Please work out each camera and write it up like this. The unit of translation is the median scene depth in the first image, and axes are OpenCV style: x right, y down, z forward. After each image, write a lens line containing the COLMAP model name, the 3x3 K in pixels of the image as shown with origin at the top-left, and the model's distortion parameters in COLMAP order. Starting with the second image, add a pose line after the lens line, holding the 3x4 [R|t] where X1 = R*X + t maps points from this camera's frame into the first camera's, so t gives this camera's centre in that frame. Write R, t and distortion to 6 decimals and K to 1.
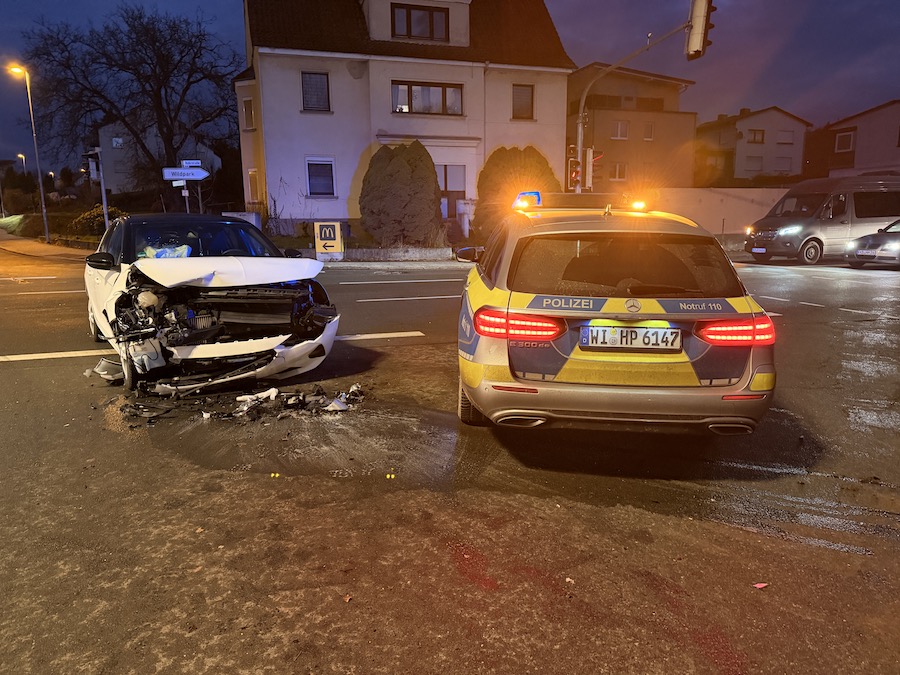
lens RADIAL K [[628.4, 0, 456.8], [0, 628.4, 334.1], [0, 0, 1]] dist [0.062502, -0.074731]
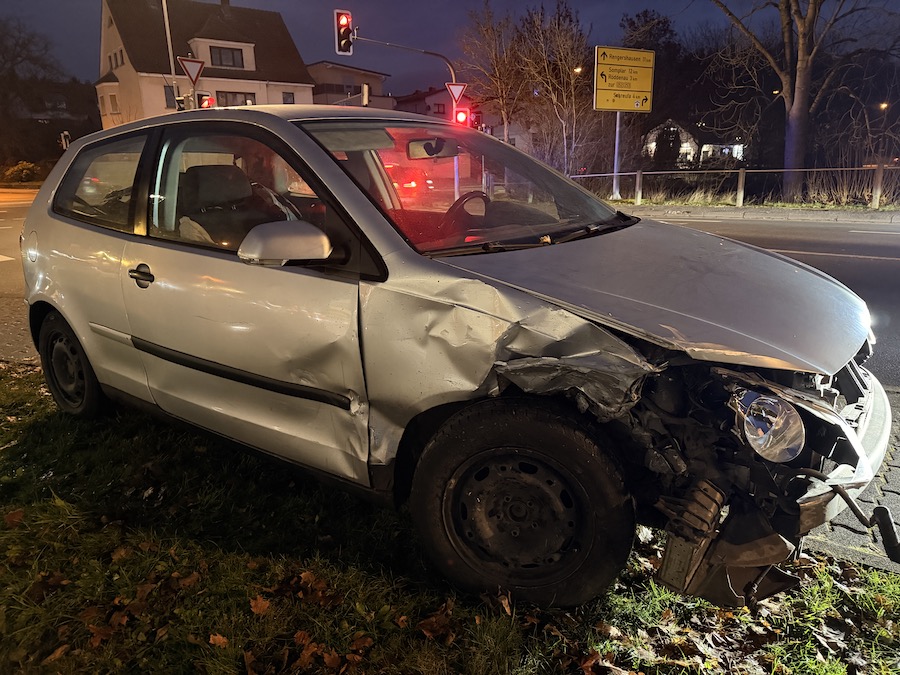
lens RADIAL K [[628.0, 0, 454.1], [0, 628.0, 334.6], [0, 0, 1]] dist [0.038161, -0.038552]
pose [[0.924730, -0.109529, 0.364525, -0.263129], [0.079755, 0.992200, 0.095803, 0.216993], [-0.372175, -0.059520, 0.926252, -1.223500]]
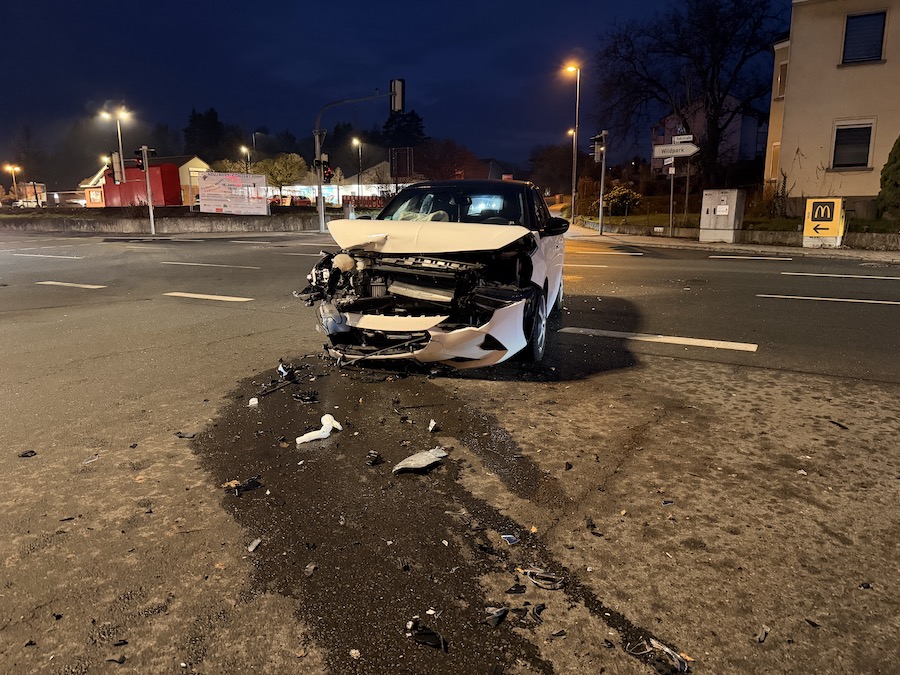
lens RADIAL K [[628.4, 0, 456.8], [0, 628.4, 334.1], [0, 0, 1]] dist [0.062502, -0.074731]
pose [[0.673715, 0.147851, -0.724049, 0.087205], [-0.131342, 0.988139, 0.079566, -0.011157], [0.727225, 0.041494, 0.685143, 0.116674]]
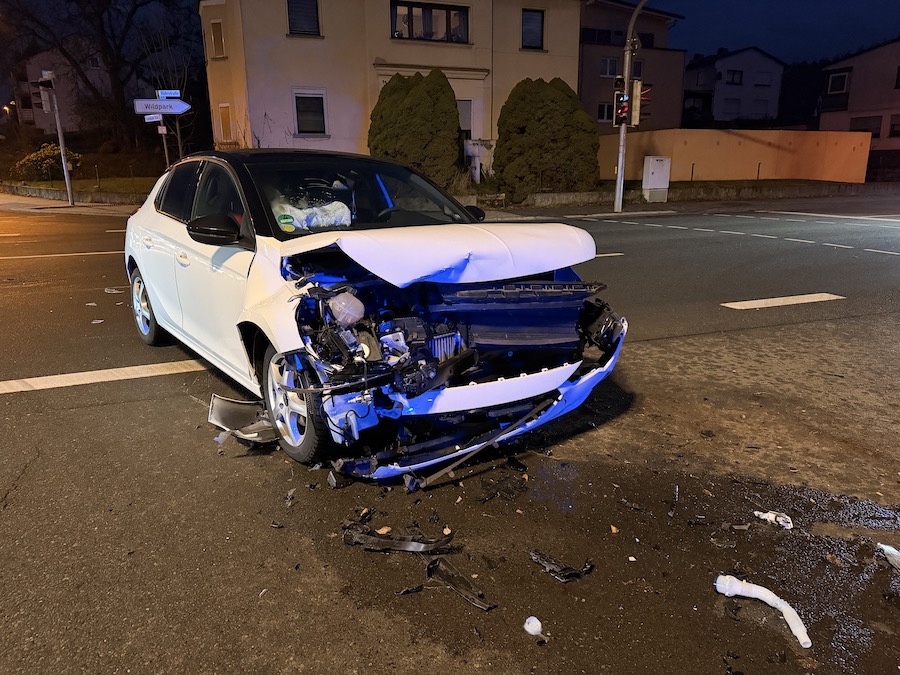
lens RADIAL K [[634.0, 0, 451.6], [0, 634.0, 328.5], [0, 0, 1]] dist [0.012496, -0.008184]
pose [[0.997417, -0.014909, 0.070264, -0.109196], [0.009587, 0.997101, 0.075479, -0.019215], [-0.071186, -0.074610, 0.994669, 0.113697]]
